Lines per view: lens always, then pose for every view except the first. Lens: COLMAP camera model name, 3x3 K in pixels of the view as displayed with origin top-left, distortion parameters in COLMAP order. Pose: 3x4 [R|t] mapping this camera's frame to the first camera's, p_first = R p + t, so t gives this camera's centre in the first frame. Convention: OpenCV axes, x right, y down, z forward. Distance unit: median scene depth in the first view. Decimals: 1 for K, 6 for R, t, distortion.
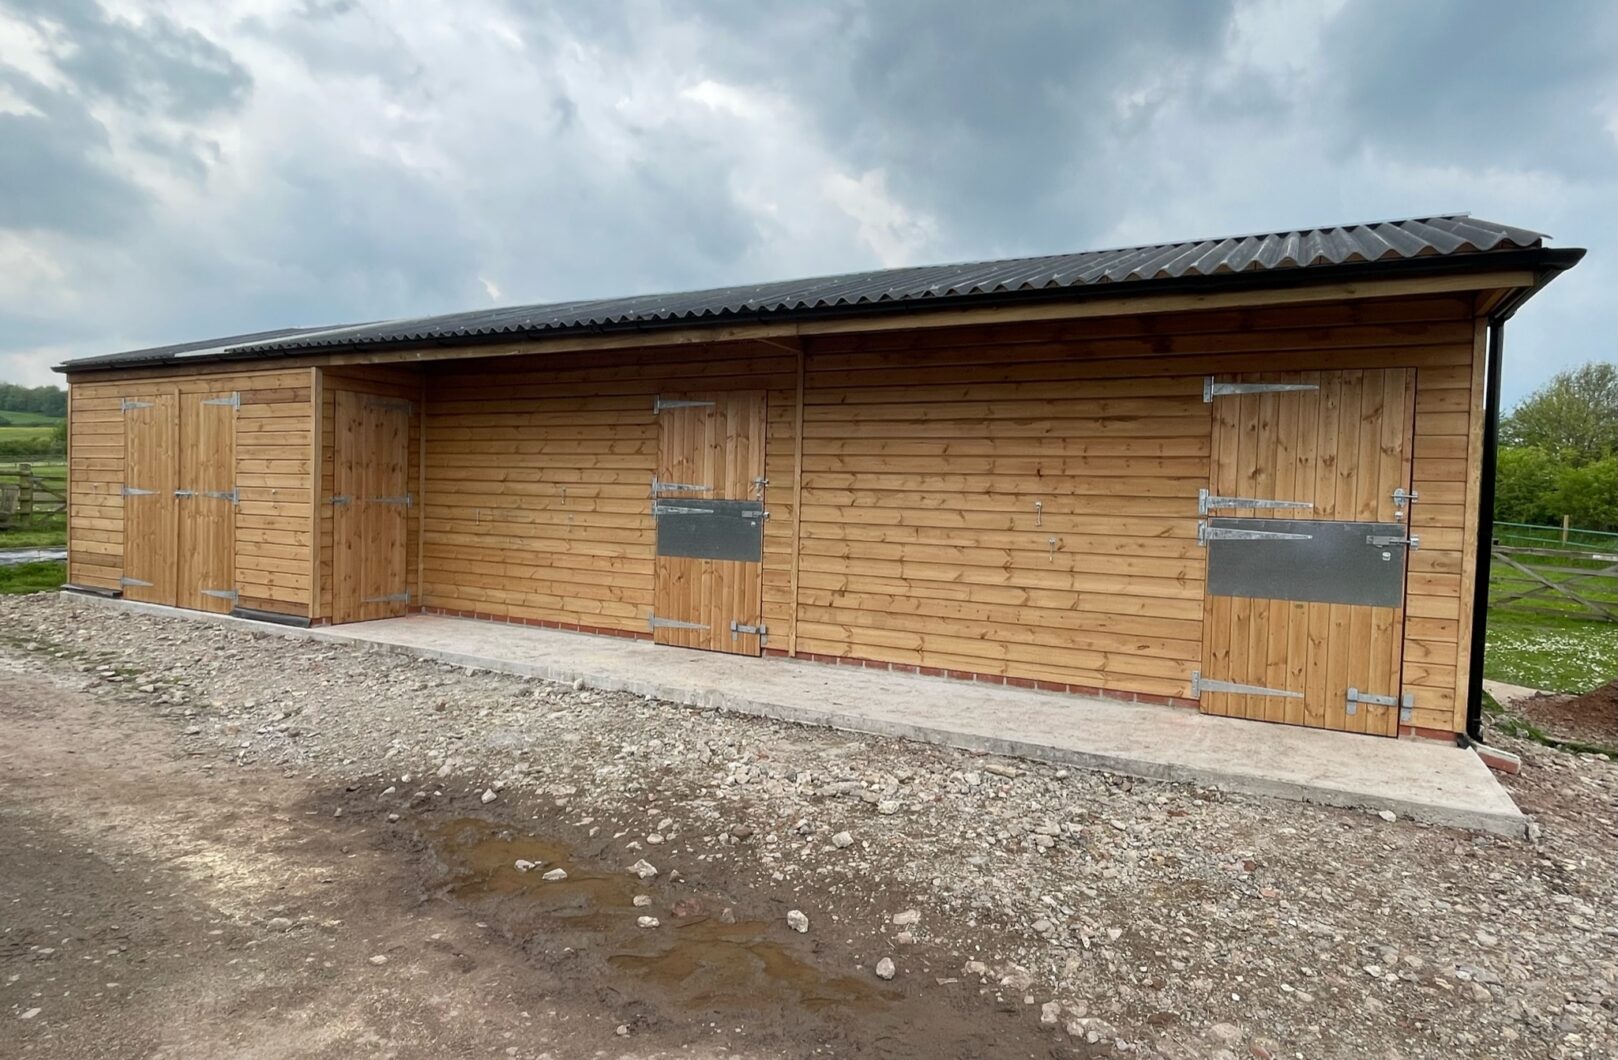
lens RADIAL K [[925.2, 0, 796.2], [0, 925.2, 519.7], [0, 0, 1]] dist [-0.014478, 0.011028]
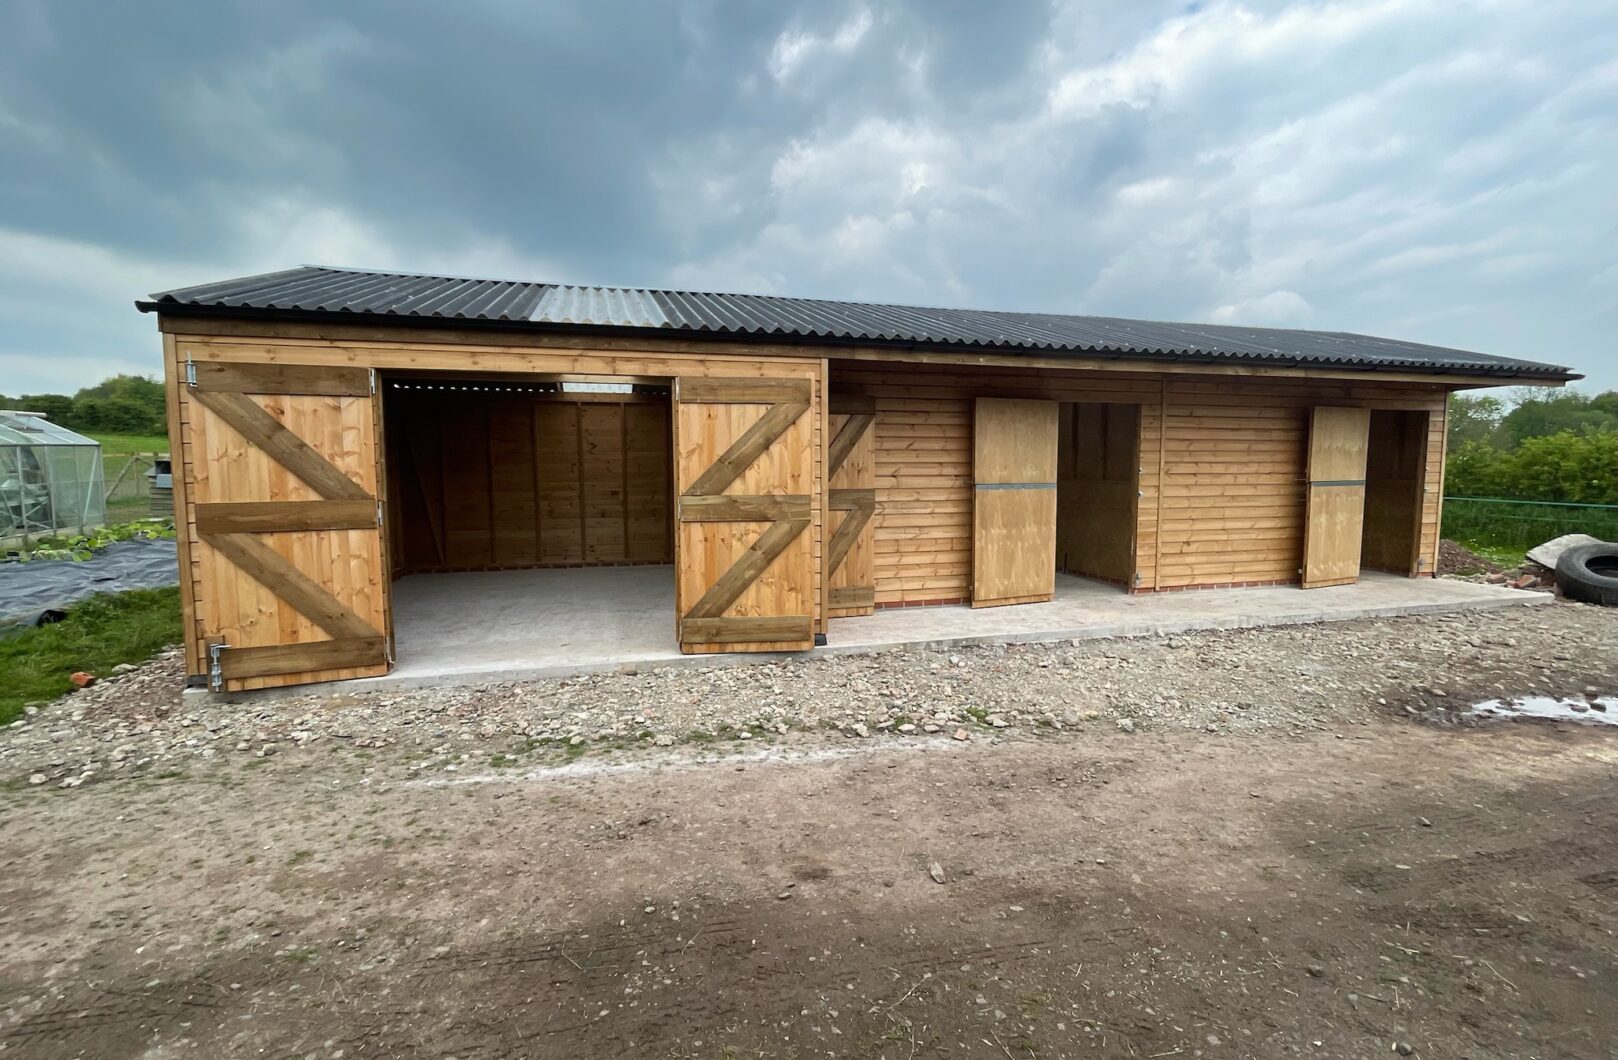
lens RADIAL K [[742.2, 0, 812.1], [0, 742.2, 528.0], [0, 0, 1]] dist [-0.002705, -0.000860]
pose [[0.714748, -0.087600, 0.693874, -1.459806], [0.043352, 0.995766, 0.081057, -0.083437], [-0.698037, -0.027854, 0.715520, 0.673896]]
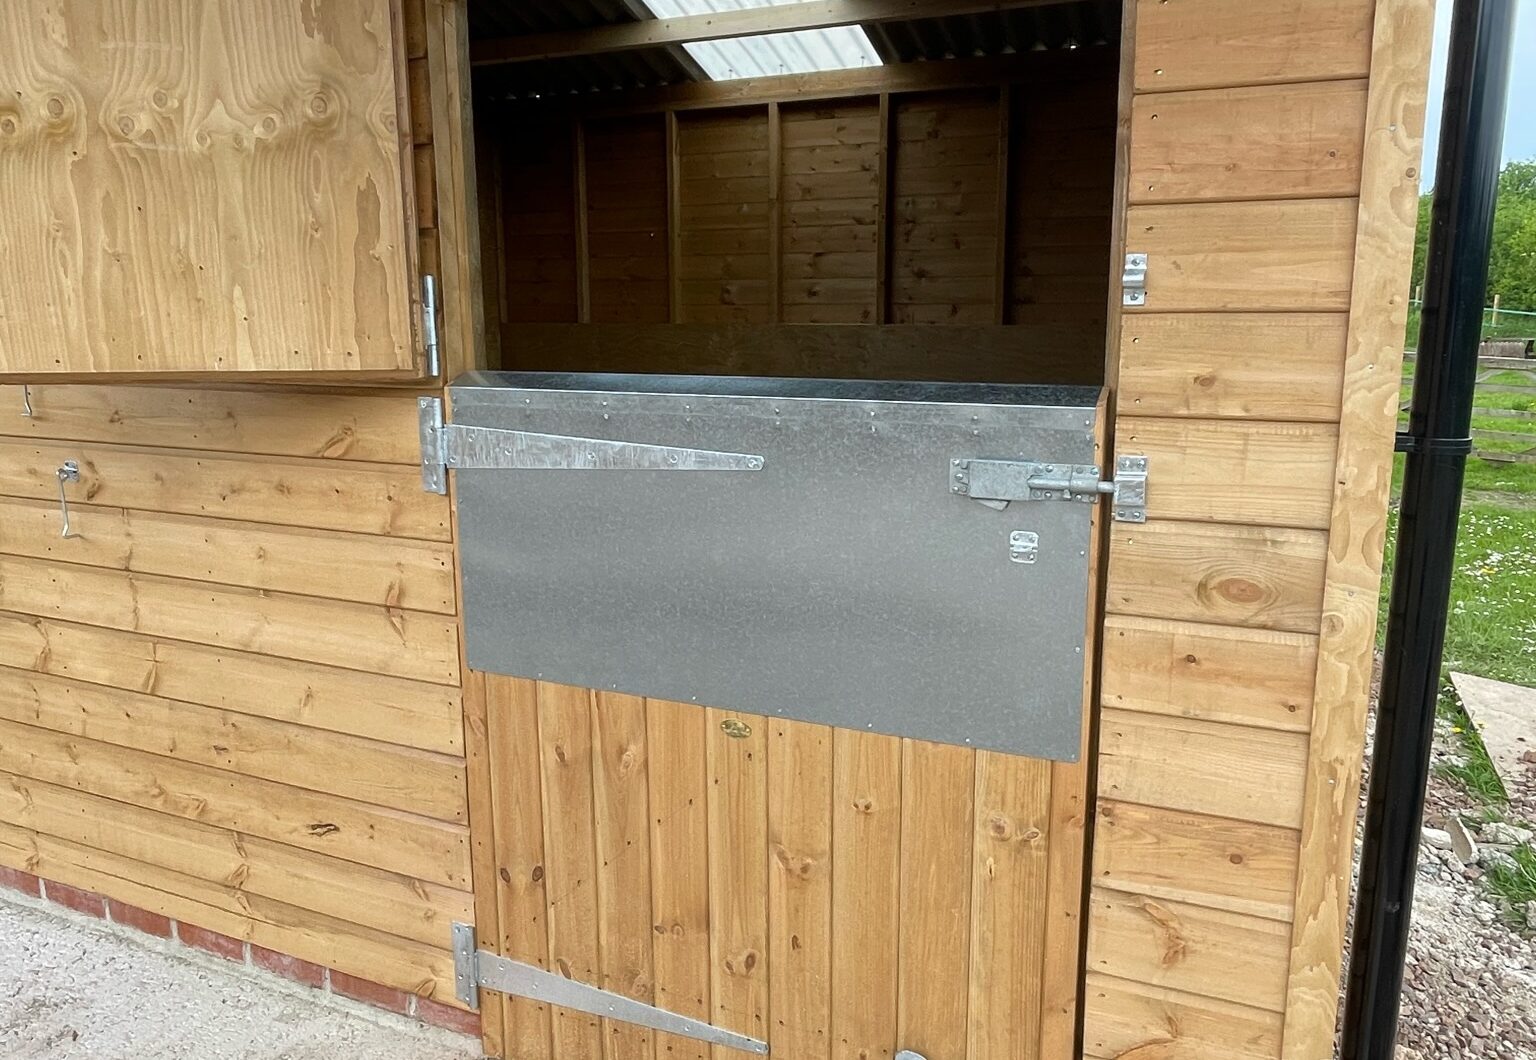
lens RADIAL K [[1125.0, 0, 770.4], [0, 1125.0, 514.8], [0, 0, 1]] dist [0.000175, 0.030212]
pose [[0.996486, -0.044148, 0.071186, 0.504684], [0.032553, 0.987138, 0.156524, -0.012957], [-0.077180, -0.153657, 0.985106, 0.659744]]
